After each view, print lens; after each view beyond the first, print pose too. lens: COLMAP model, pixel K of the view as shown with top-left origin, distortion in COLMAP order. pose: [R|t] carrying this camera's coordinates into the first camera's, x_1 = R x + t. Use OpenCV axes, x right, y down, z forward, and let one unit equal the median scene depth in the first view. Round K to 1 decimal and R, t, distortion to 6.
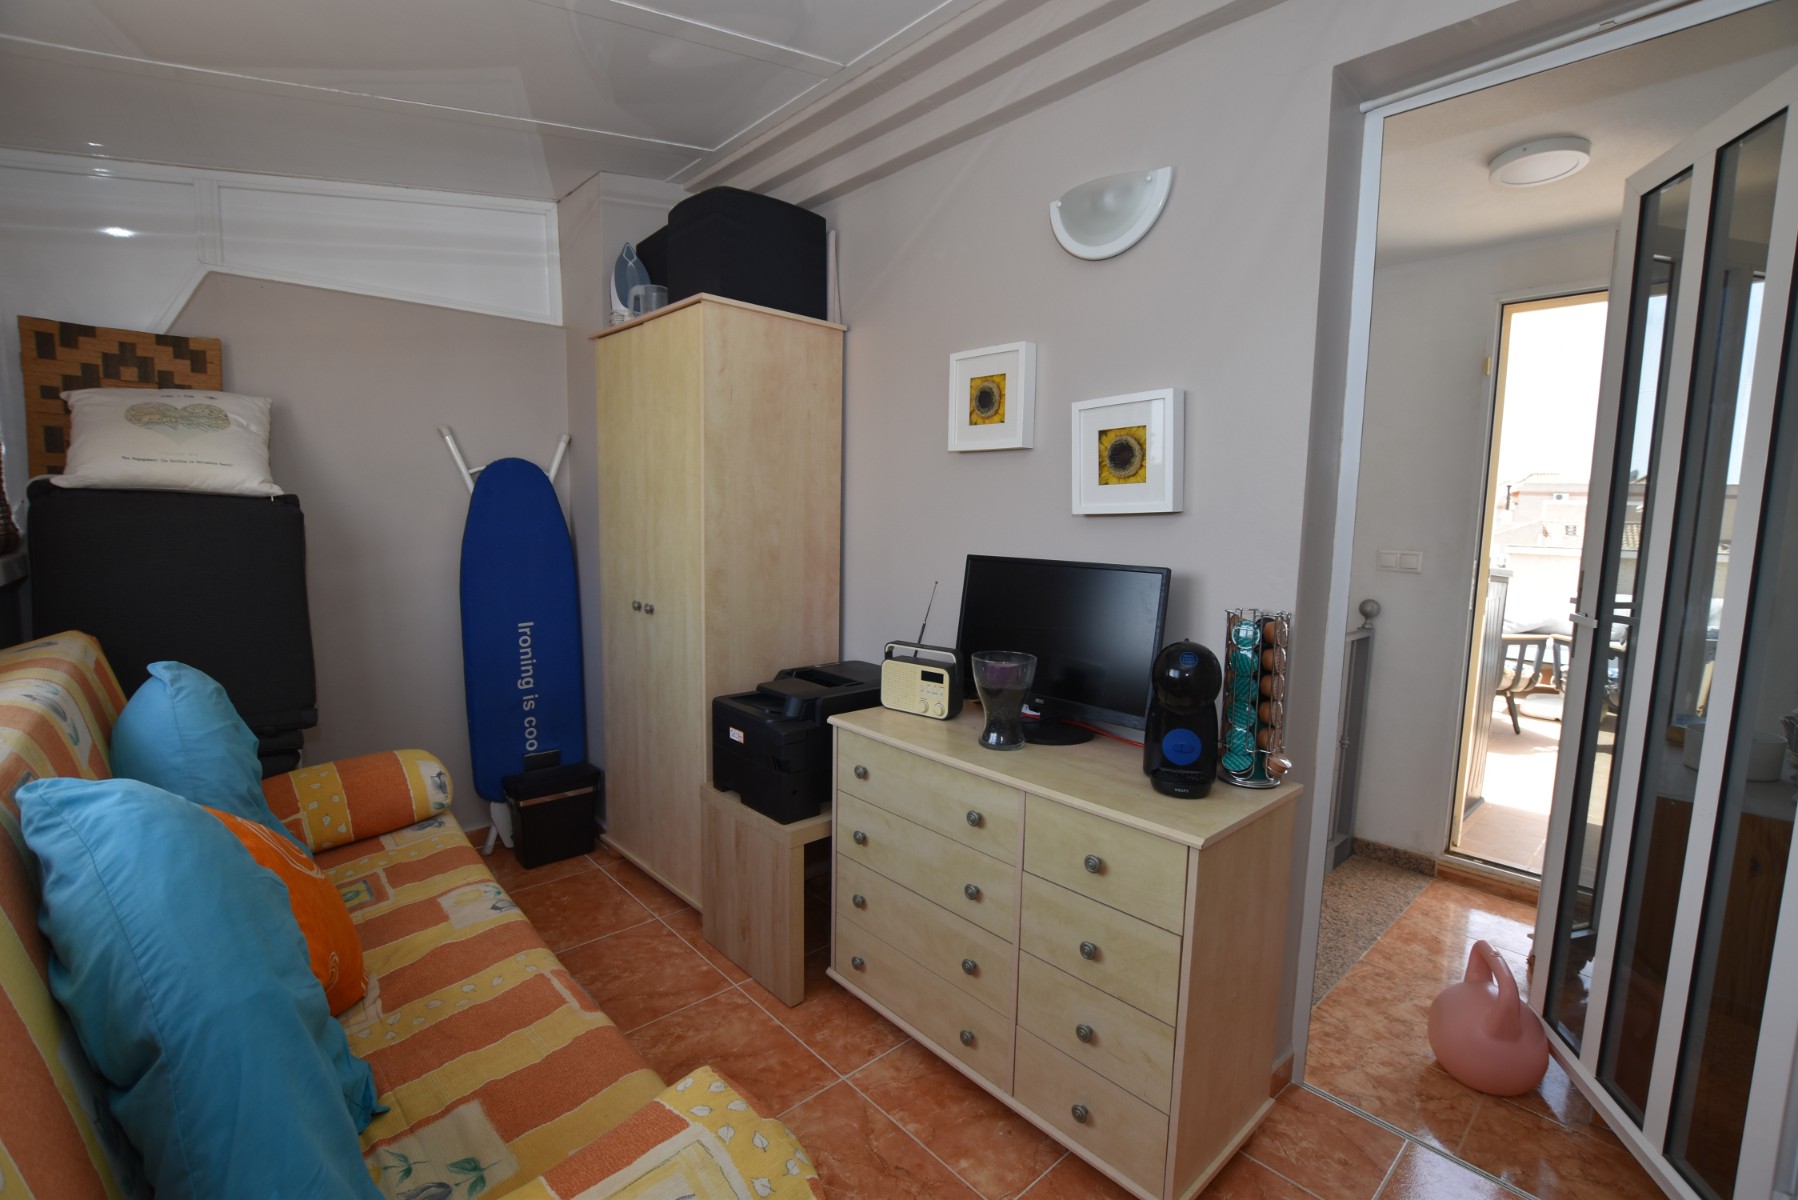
lens RADIAL K [[792.2, 0, 902.2], [0, 792.2, 608.6], [0, 0, 1]] dist [-0.034133, 0.005354]
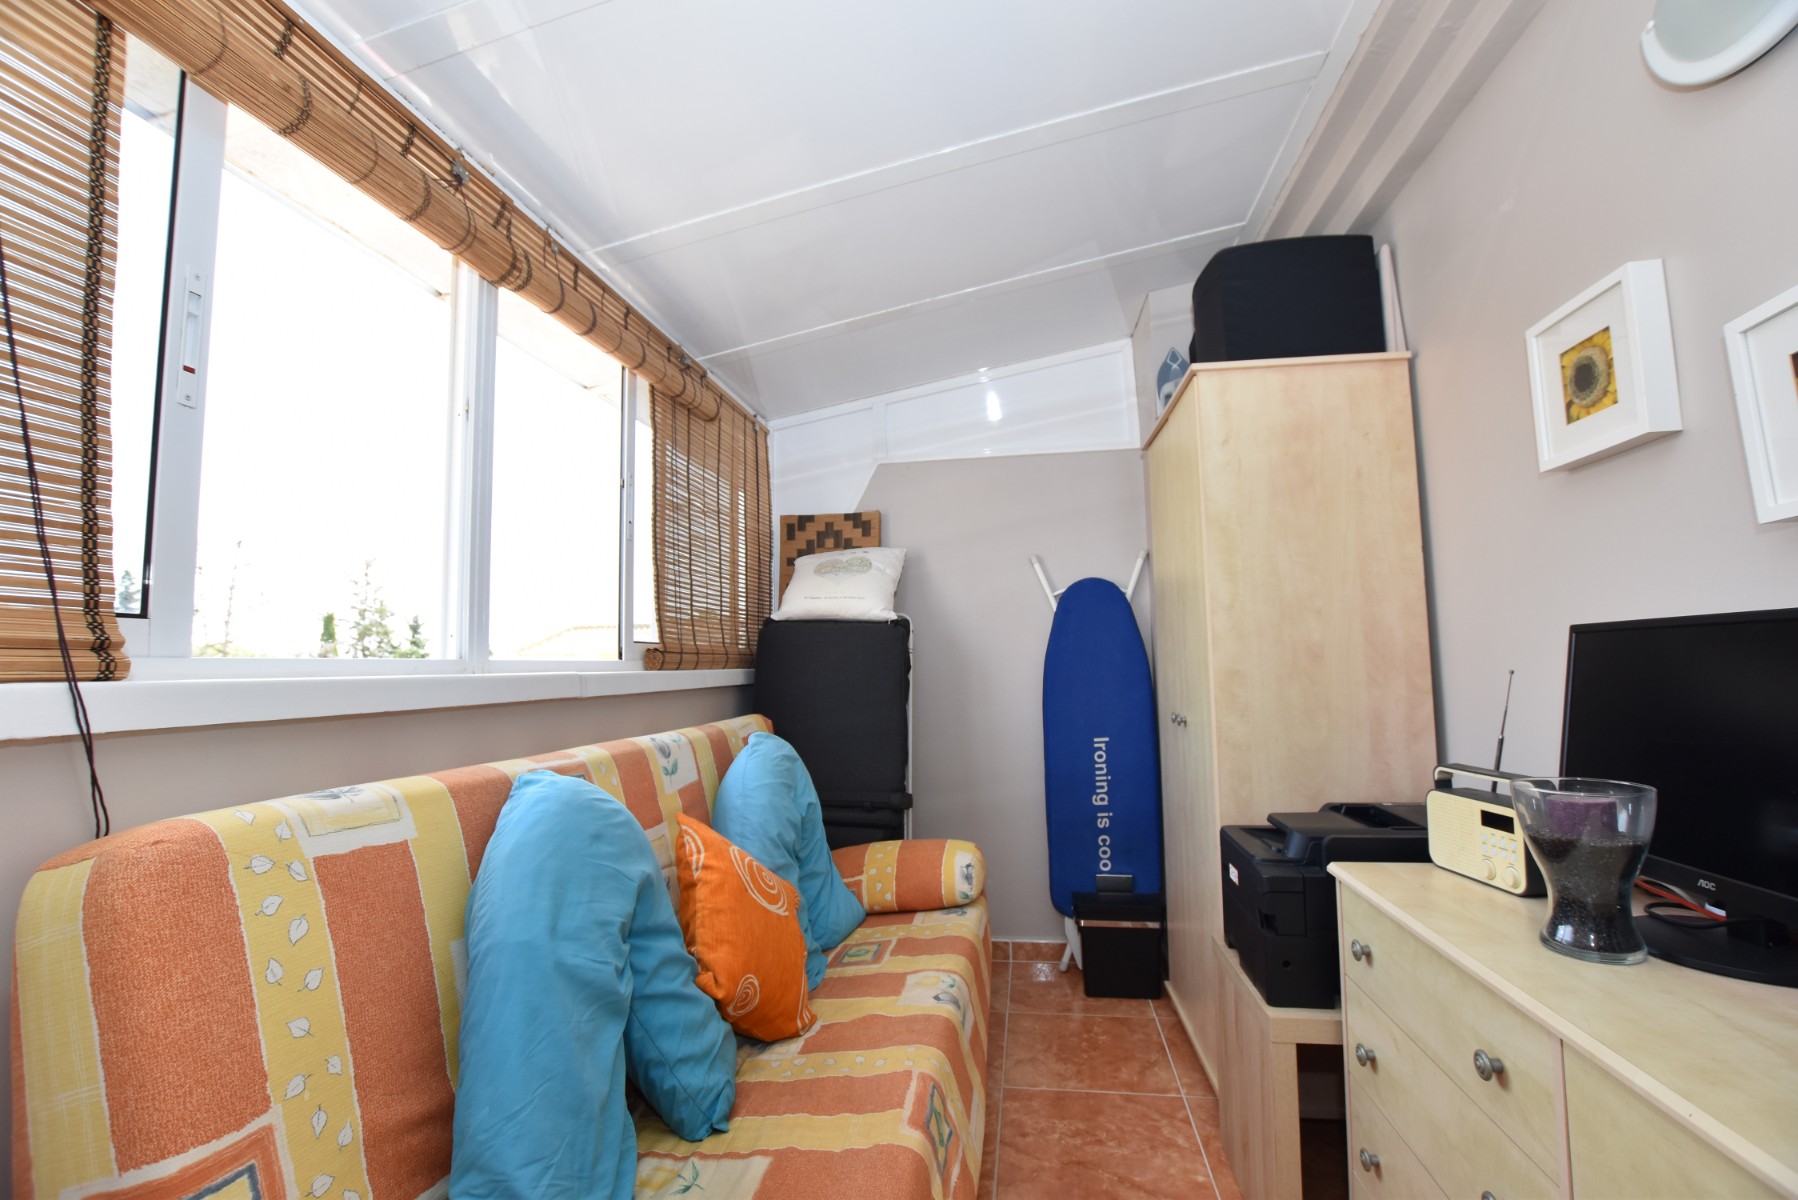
lens RADIAL K [[792.2, 0, 900.4], [0, 792.2, 607.2], [0, 0, 1]] dist [-0.034133, 0.005354]
pose [[0.617495, -0.090380, -0.781365, 0.227238], [-0.062154, 0.984664, -0.163014, 0.046869], [0.784115, 0.149225, 0.602408, 0.230740]]
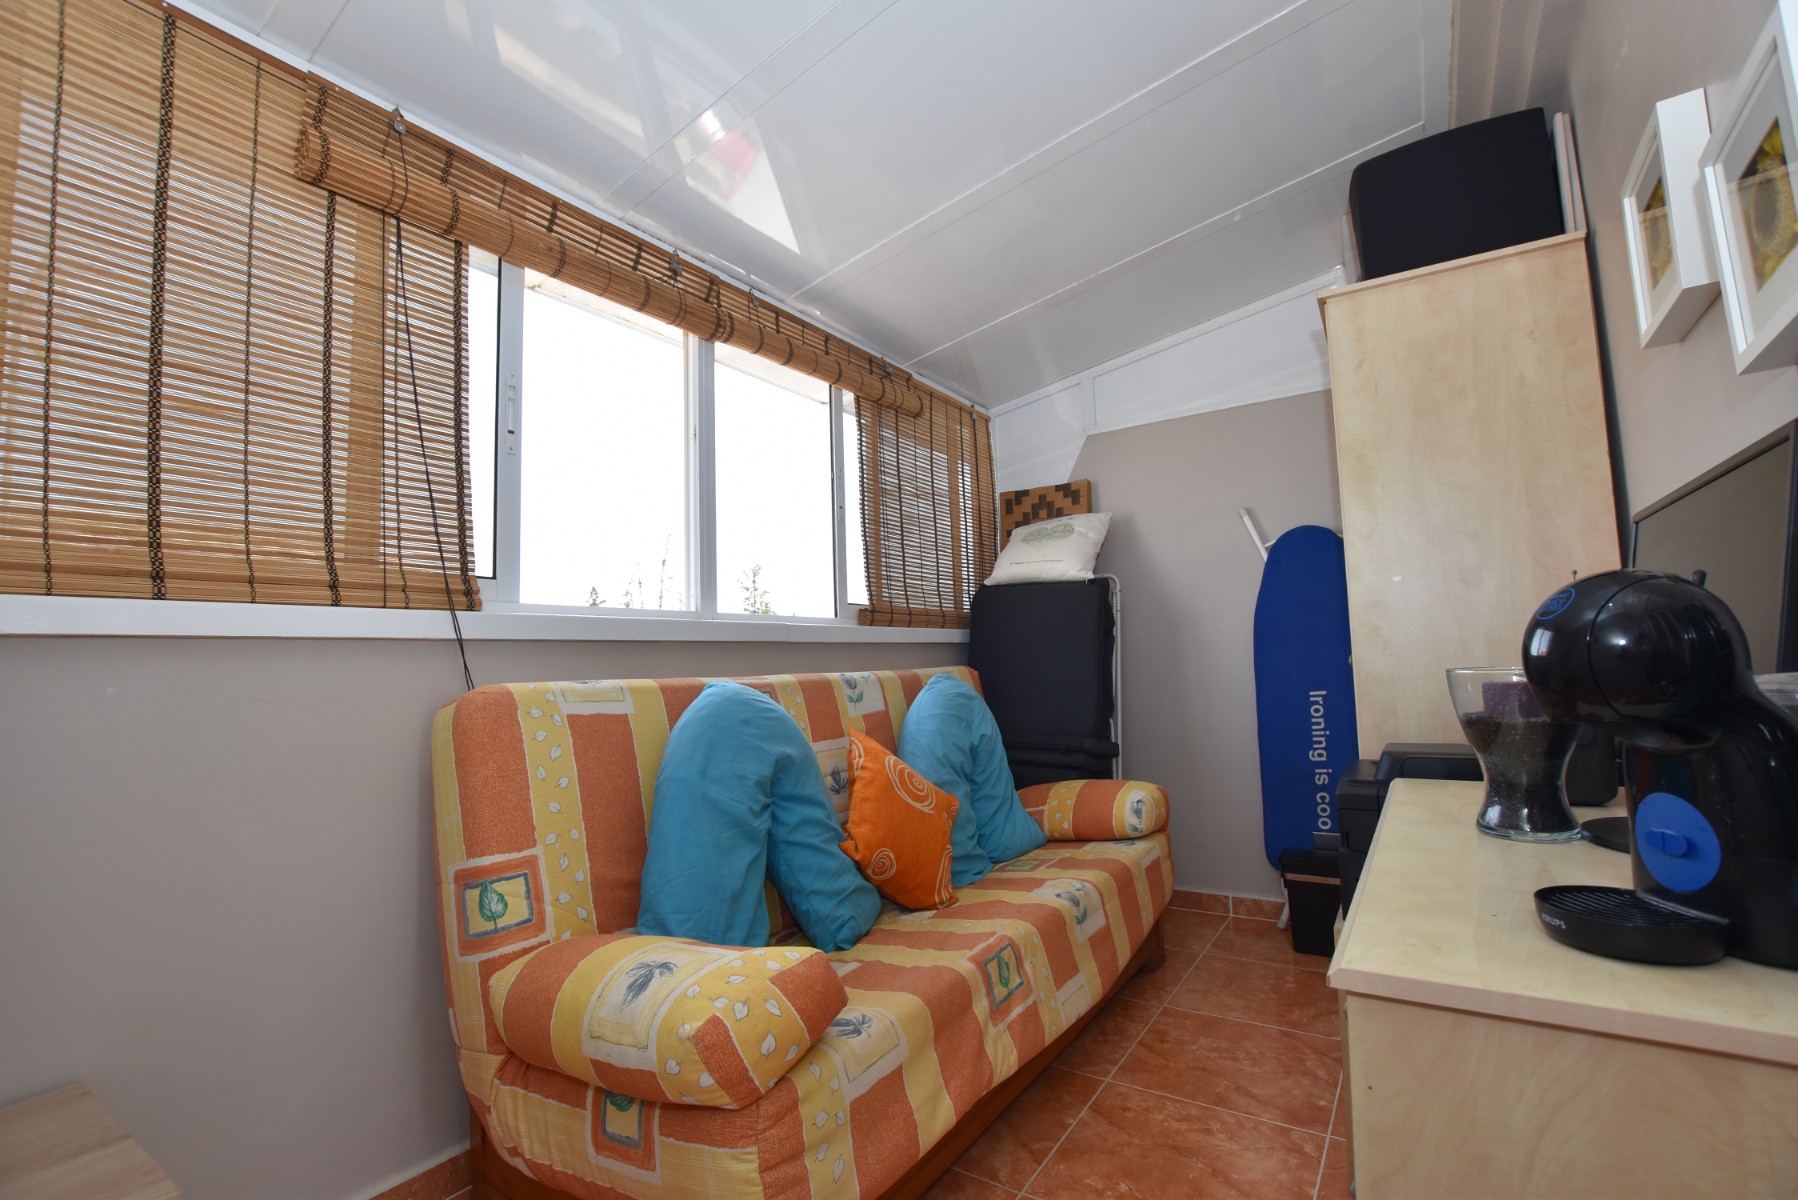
lens RADIAL K [[792.2, 0, 898.0], [0, 792.2, 610.5], [0, 0, 1]] dist [-0.034133, 0.005354]
pose [[0.229648, -0.094531, -0.968672, 0.470275], [-0.080047, 0.990066, -0.115596, 0.099455], [0.969976, 0.104086, 0.219800, 0.386616]]
